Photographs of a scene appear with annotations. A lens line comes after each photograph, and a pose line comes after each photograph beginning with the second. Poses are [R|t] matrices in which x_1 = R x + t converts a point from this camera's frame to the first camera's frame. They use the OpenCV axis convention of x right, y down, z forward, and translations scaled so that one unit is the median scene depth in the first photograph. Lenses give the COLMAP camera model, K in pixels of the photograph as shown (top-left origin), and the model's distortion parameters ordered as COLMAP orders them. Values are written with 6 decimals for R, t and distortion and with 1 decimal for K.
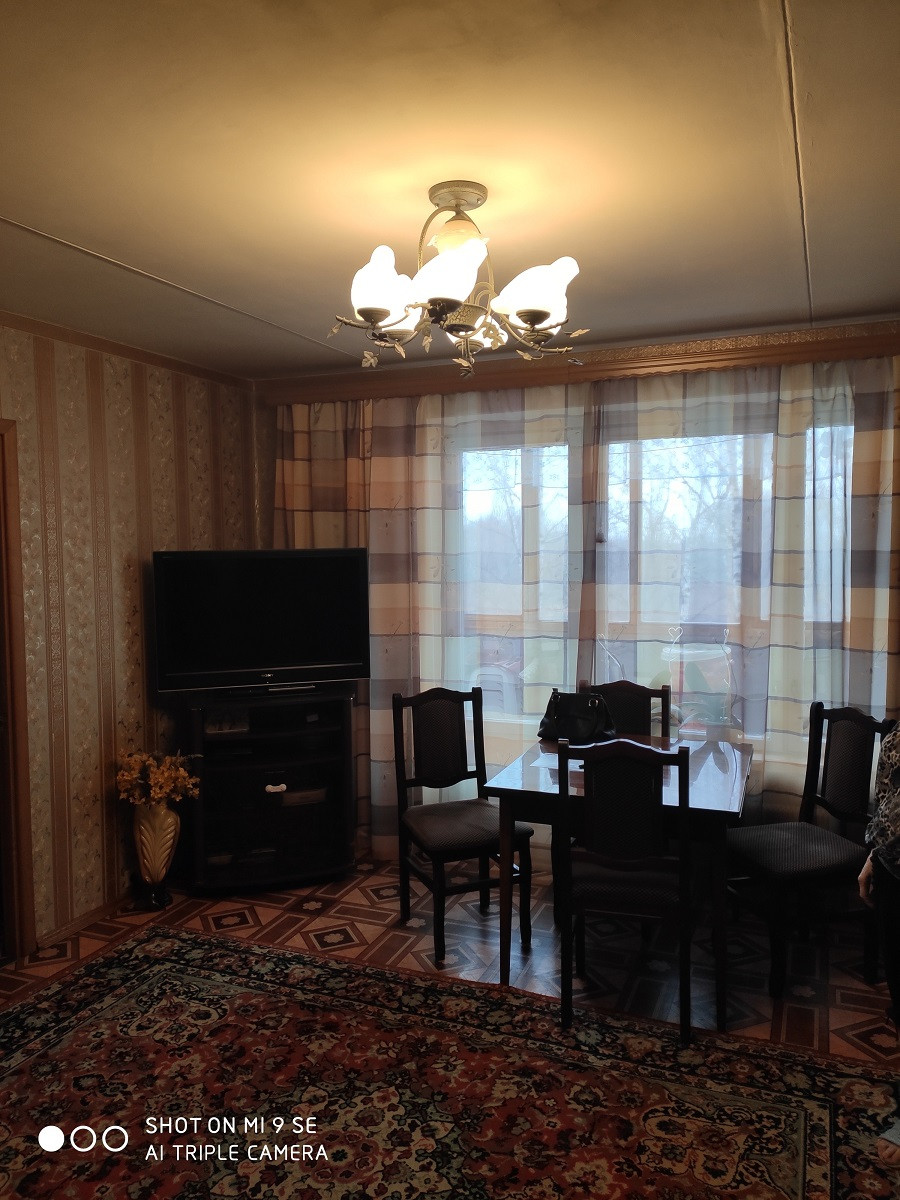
lens RADIAL K [[898.7, 0, 450.9], [0, 898.7, 592.8], [0, 0, 1]] dist [0.079549, -0.107927]
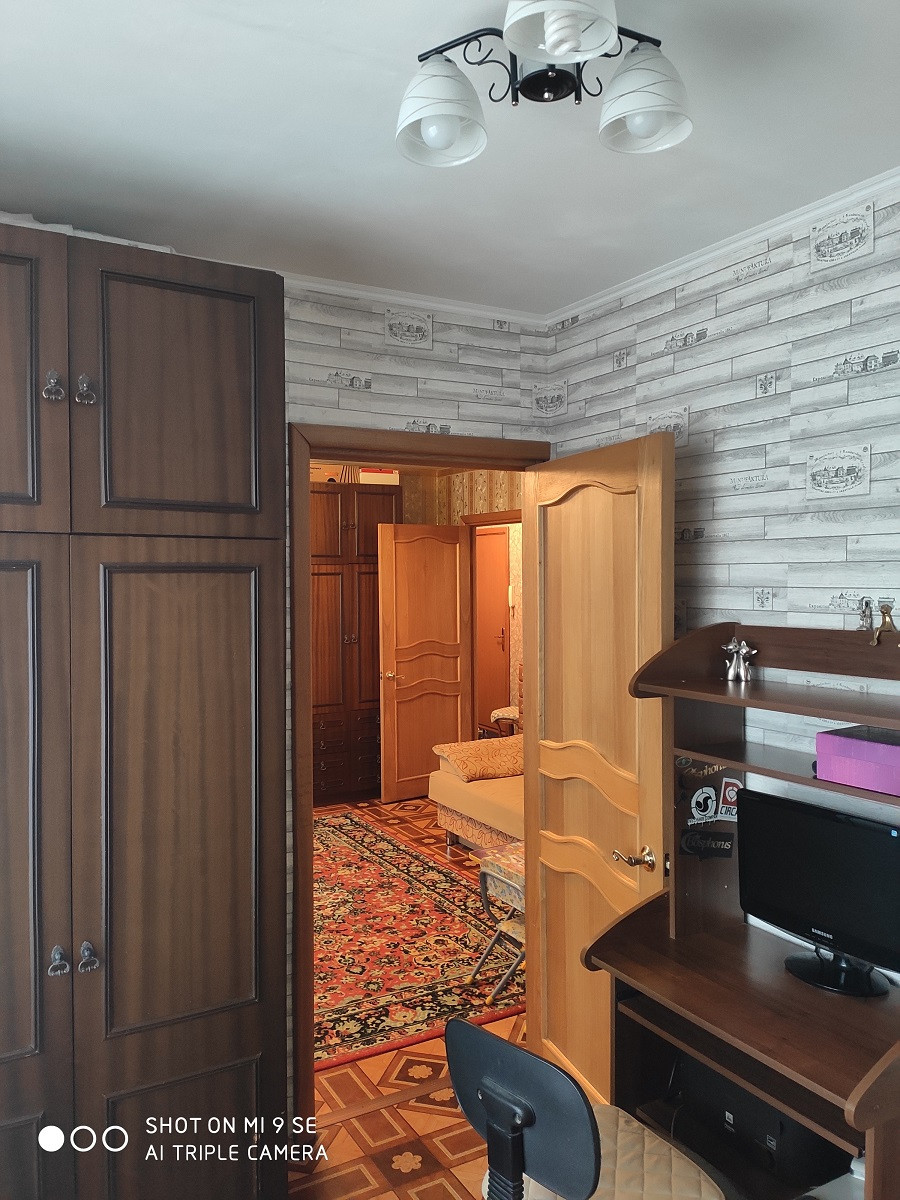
lens RADIAL K [[898.7, 0, 449.0], [0, 898.7, 598.0], [0, 0, 1]] dist [0.079549, -0.107927]
pose [[-0.788663, -0.002590, 0.614820, -0.986627], [0.045063, 0.997058, 0.062004, -0.081617], [-0.613172, 0.076606, -0.786226, 1.418440]]
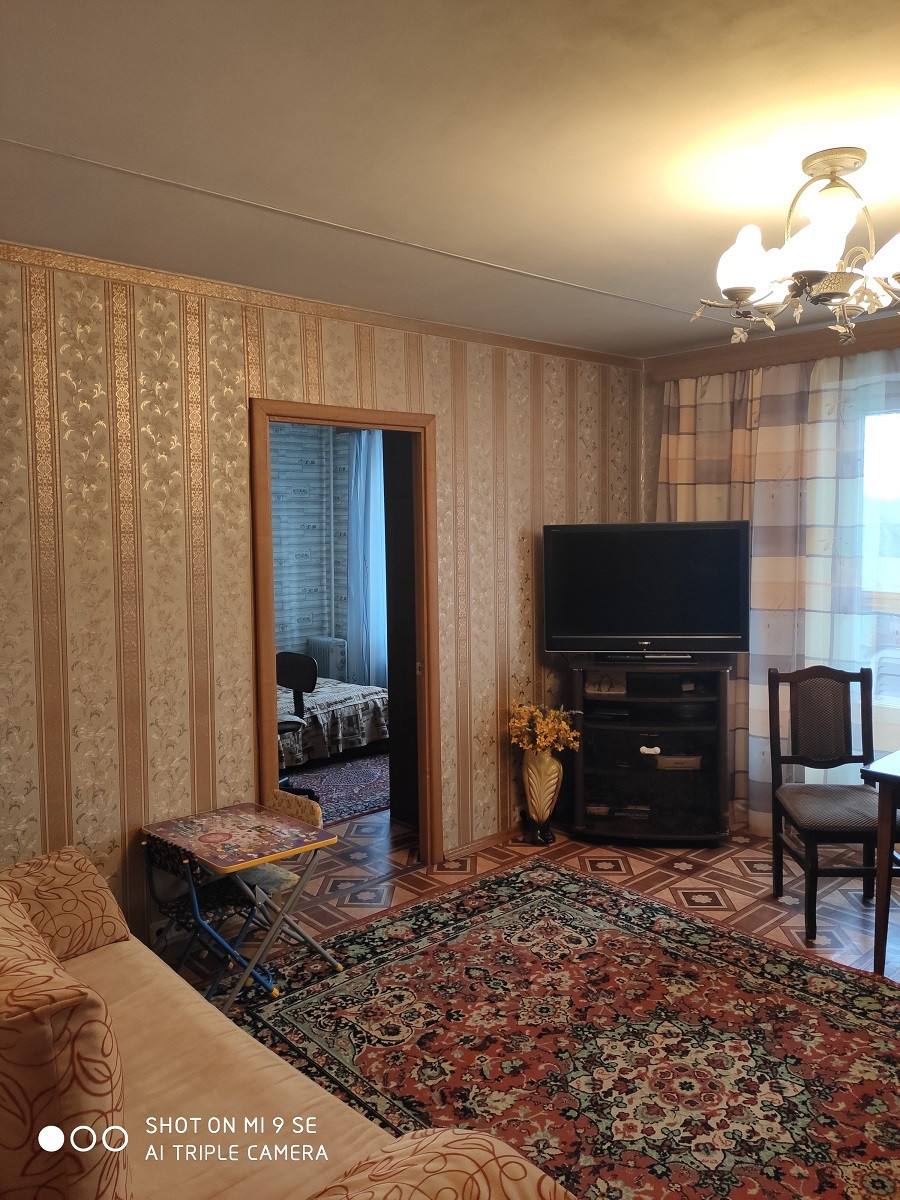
lens RADIAL K [[898.7, 0, 441.2], [0, 898.7, 591.7], [0, 0, 1]] dist [0.079549, -0.107927]
pose [[0.900495, 0.029892, -0.433838, 0.042039], [-0.017567, 0.999321, 0.032393, 0.002583], [0.434511, -0.021548, 0.900408, -0.052904]]
